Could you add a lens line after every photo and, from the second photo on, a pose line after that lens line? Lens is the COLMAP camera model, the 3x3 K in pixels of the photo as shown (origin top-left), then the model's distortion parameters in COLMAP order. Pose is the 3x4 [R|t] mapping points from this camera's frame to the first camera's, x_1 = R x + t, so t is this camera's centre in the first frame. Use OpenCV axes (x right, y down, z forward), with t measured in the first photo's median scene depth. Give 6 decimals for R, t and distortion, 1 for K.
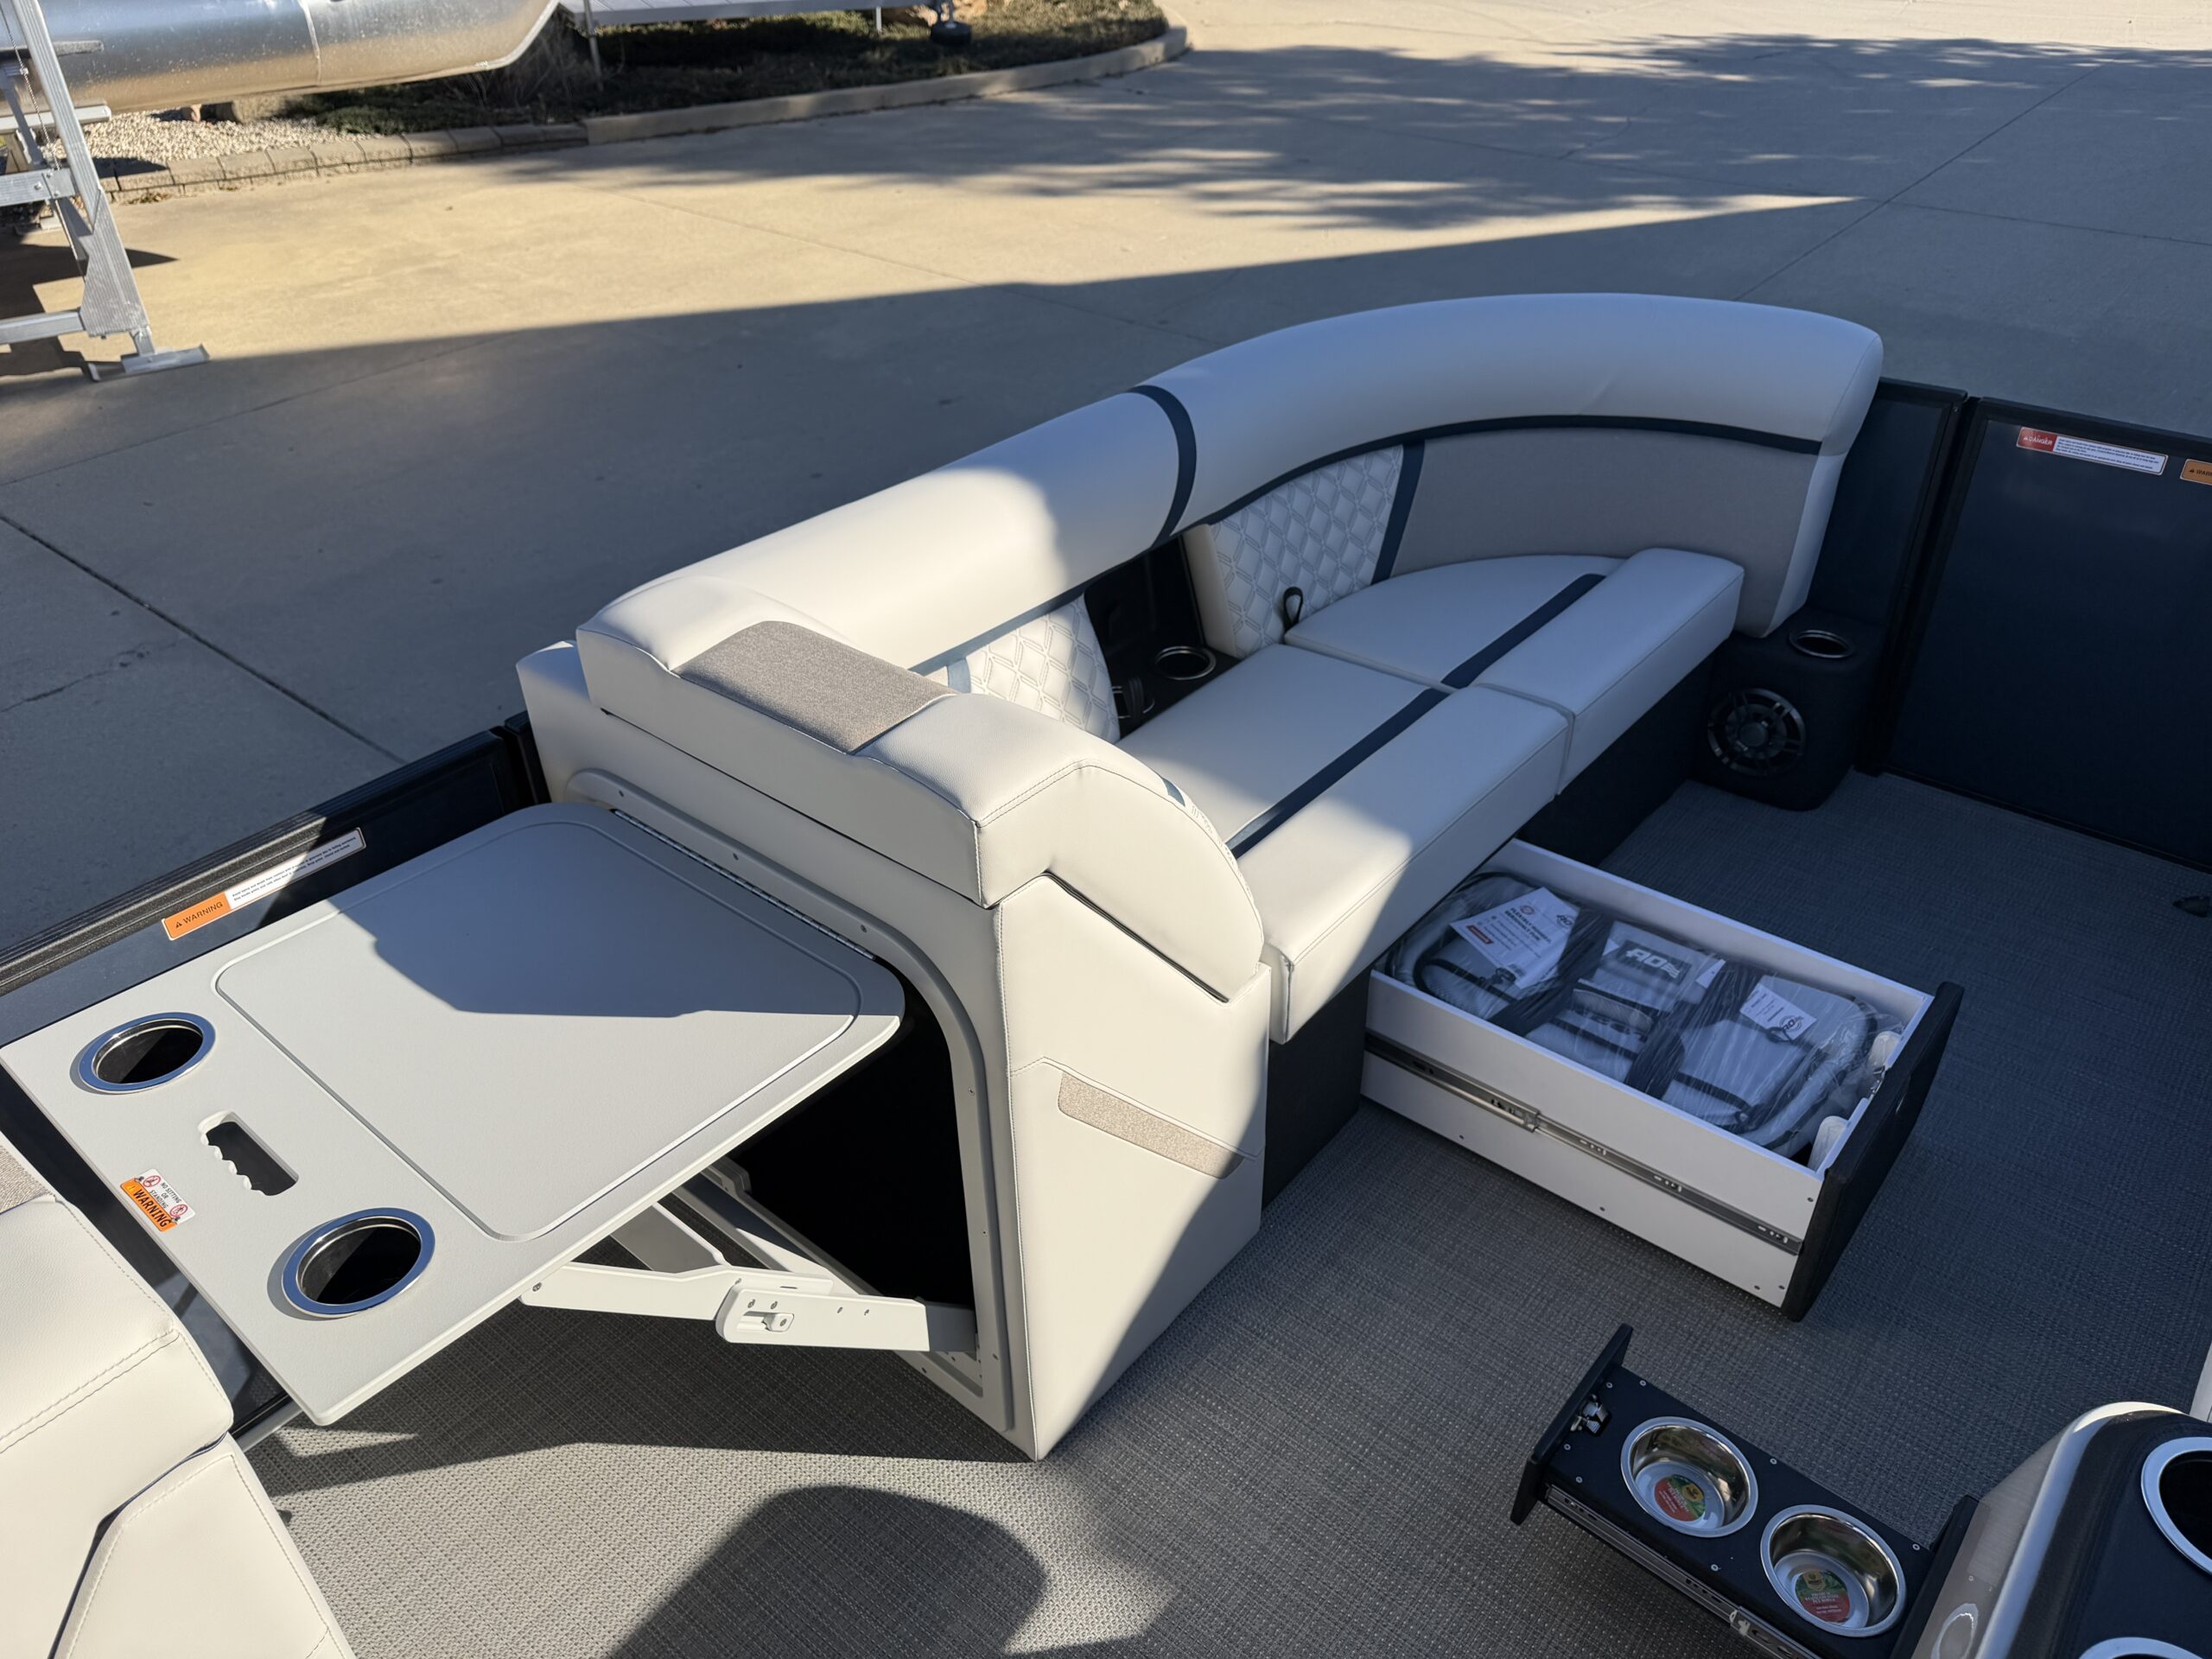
lens RADIAL K [[1589.9, 0, 1074.0], [0, 1589.9, 825.9], [0, 0, 1]] dist [-0.001056, -0.001803]
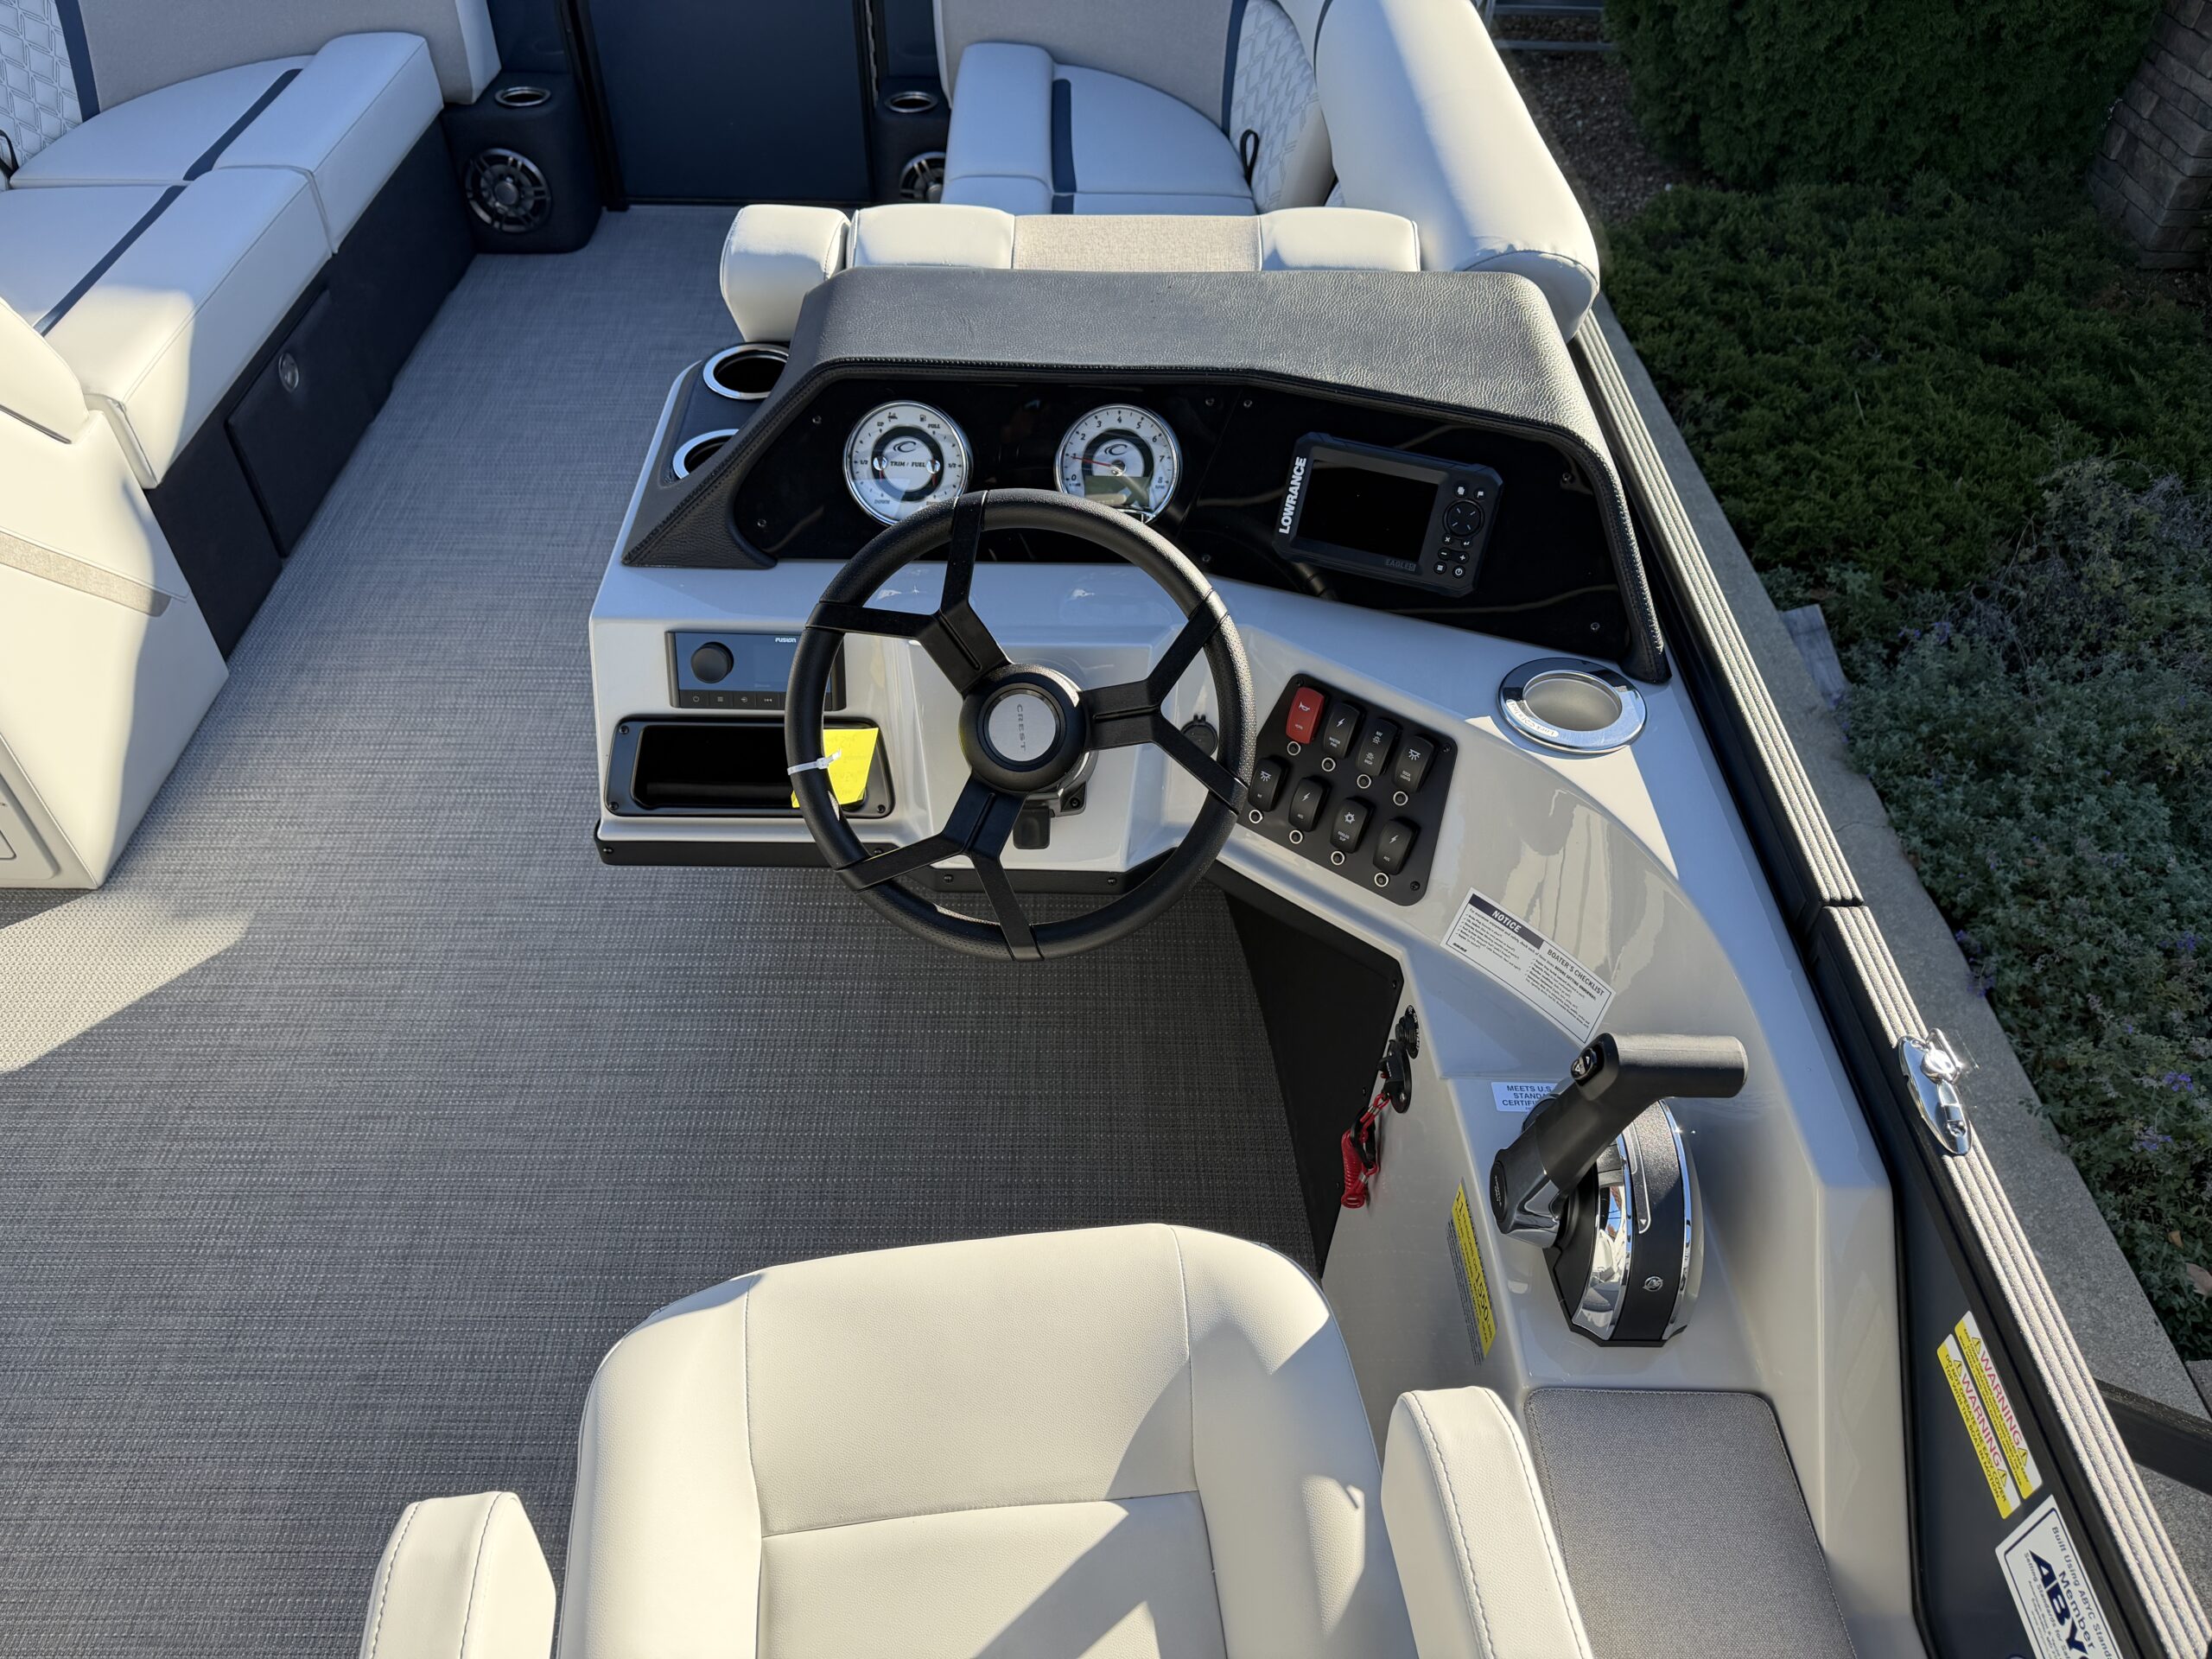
lens RADIAL K [[1589.9, 0, 1074.0], [0, 1589.9, 825.9], [0, 0, 1]] dist [-0.001056, -0.001803]
pose [[0.763719, -0.429330, 0.482089, -0.015667], [0.335579, 0.901991, 0.271659, 0.234348], [-0.551471, -0.045692, 0.832942, -0.273064]]
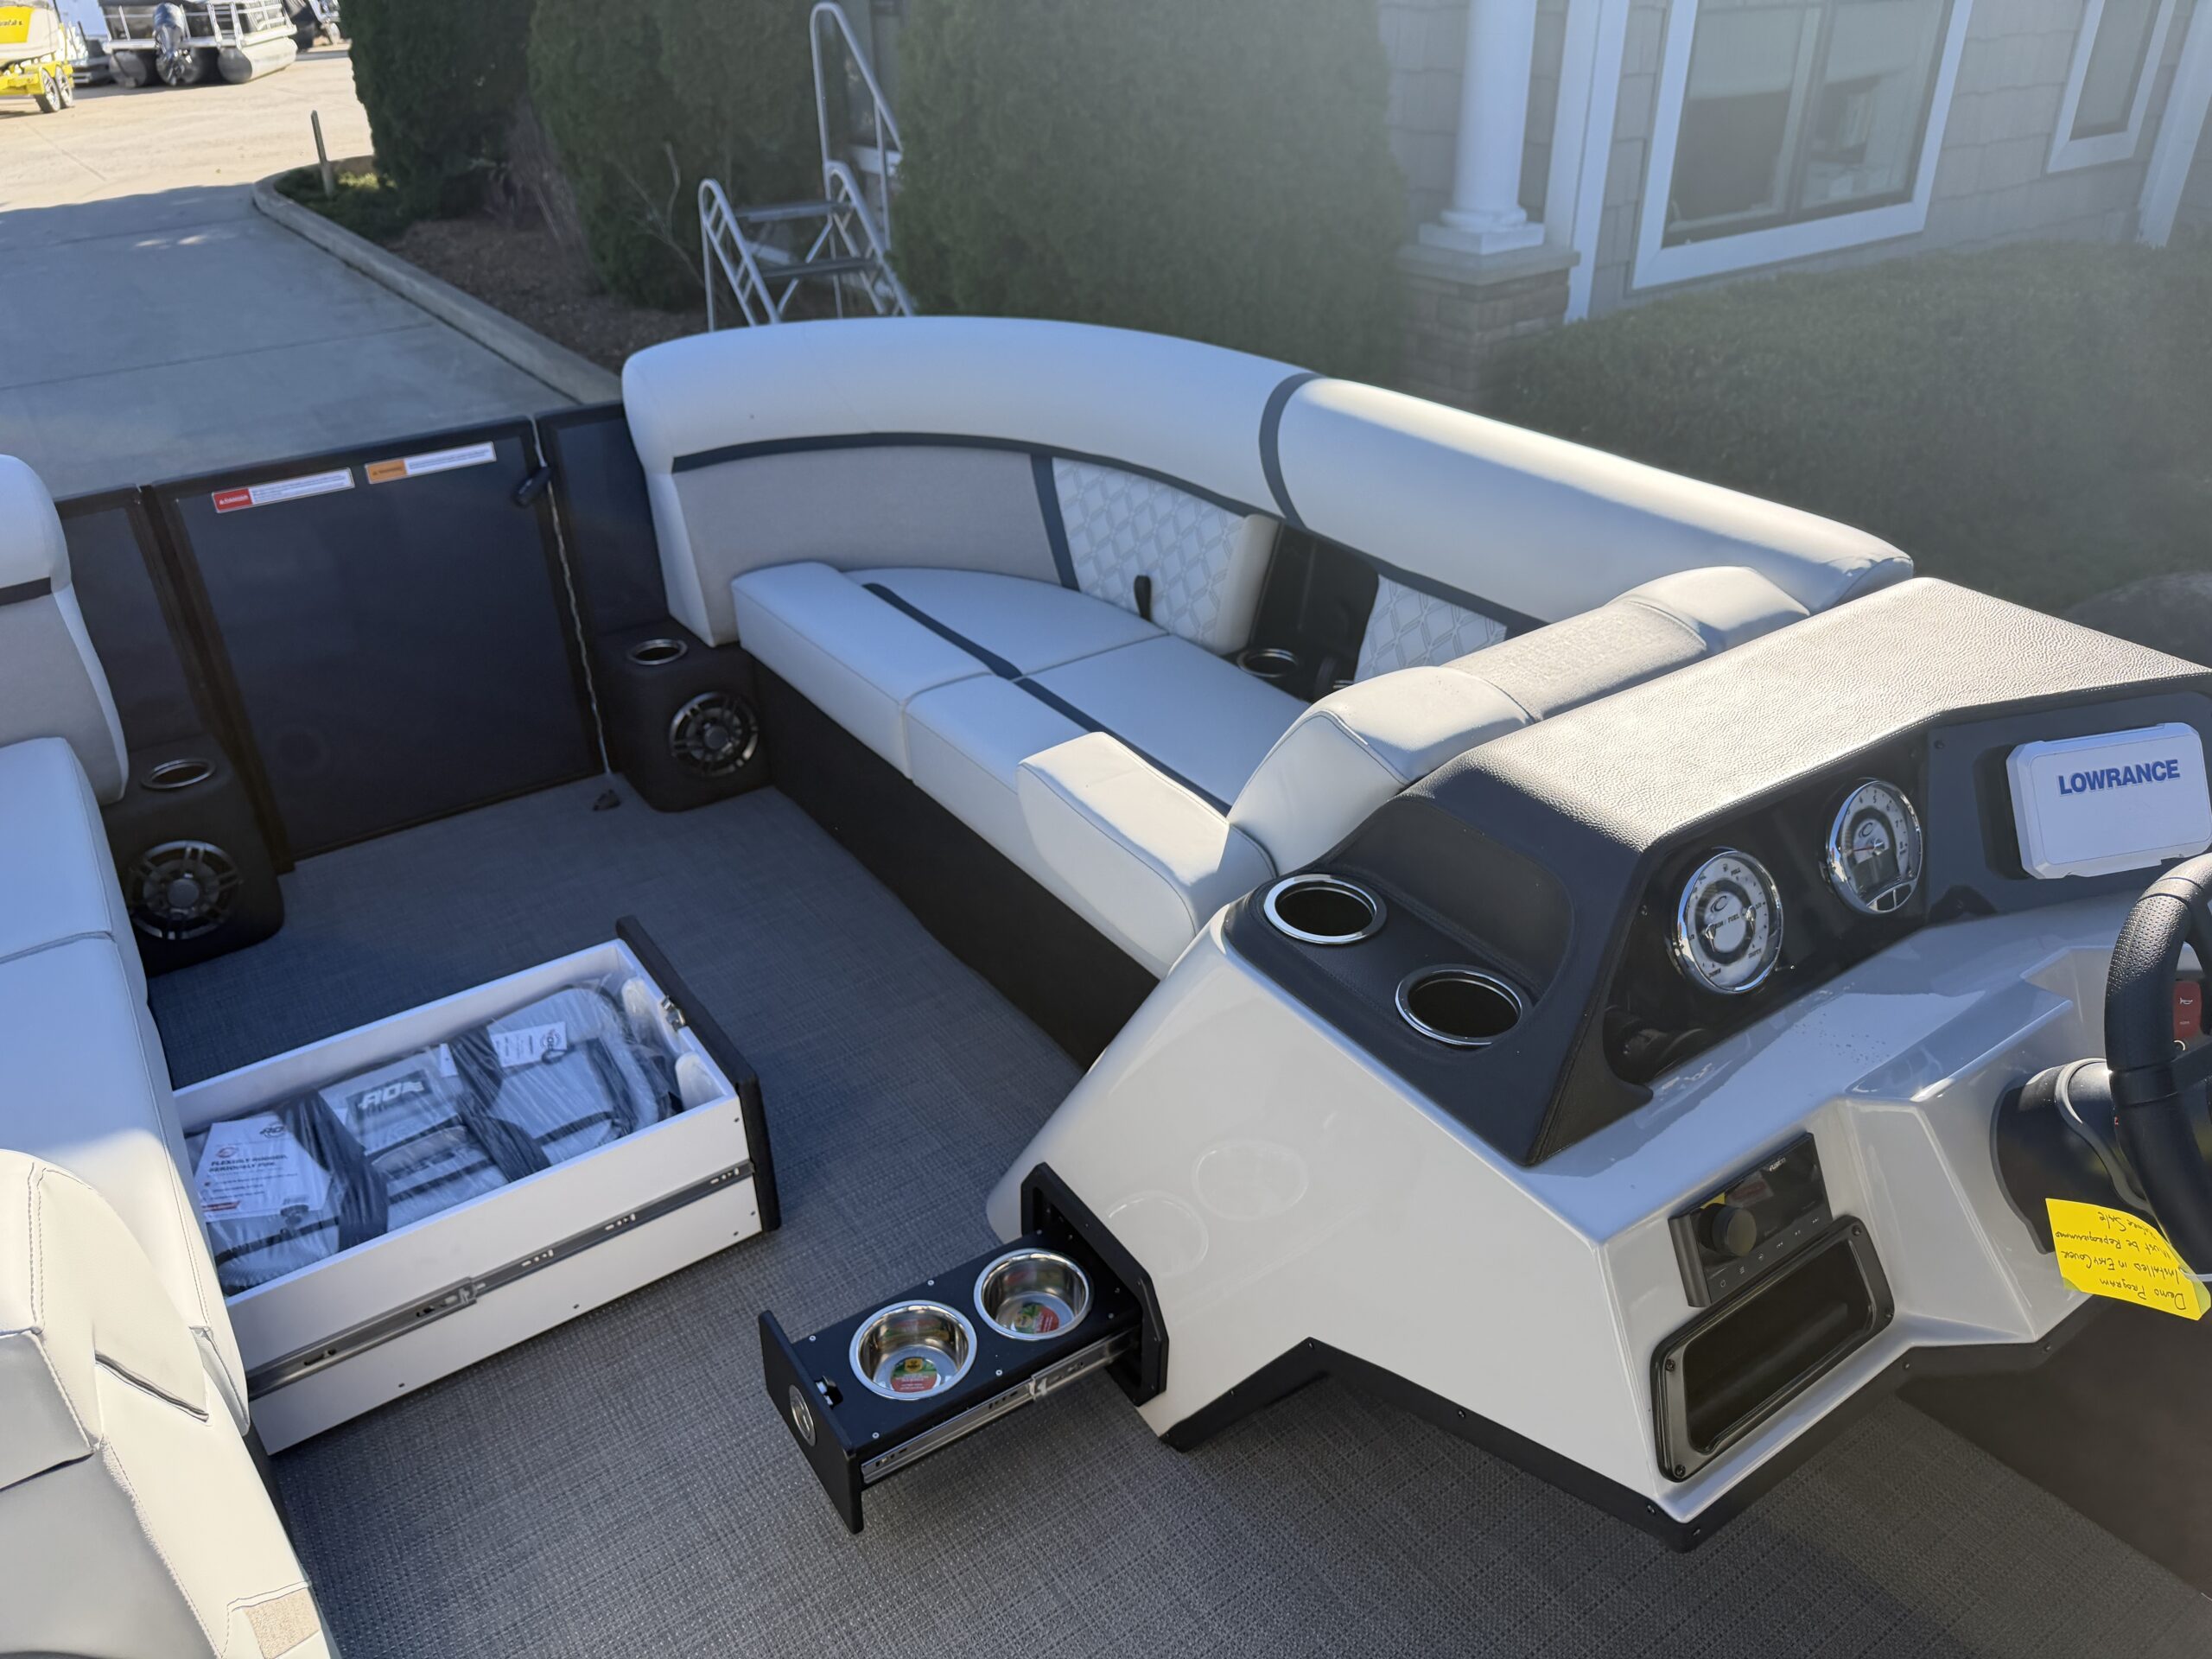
lens RADIAL K [[1595.6, 0, 1106.0], [0, 1595.6, 829.5], [0, 0, 1]] dist [0.009138, -0.014073]
pose [[0.259954, -0.468470, 0.844370, -0.226308], [0.551226, 0.789949, 0.268571, -0.053200], [-0.792826, 0.395622, 0.463583, 0.208343]]
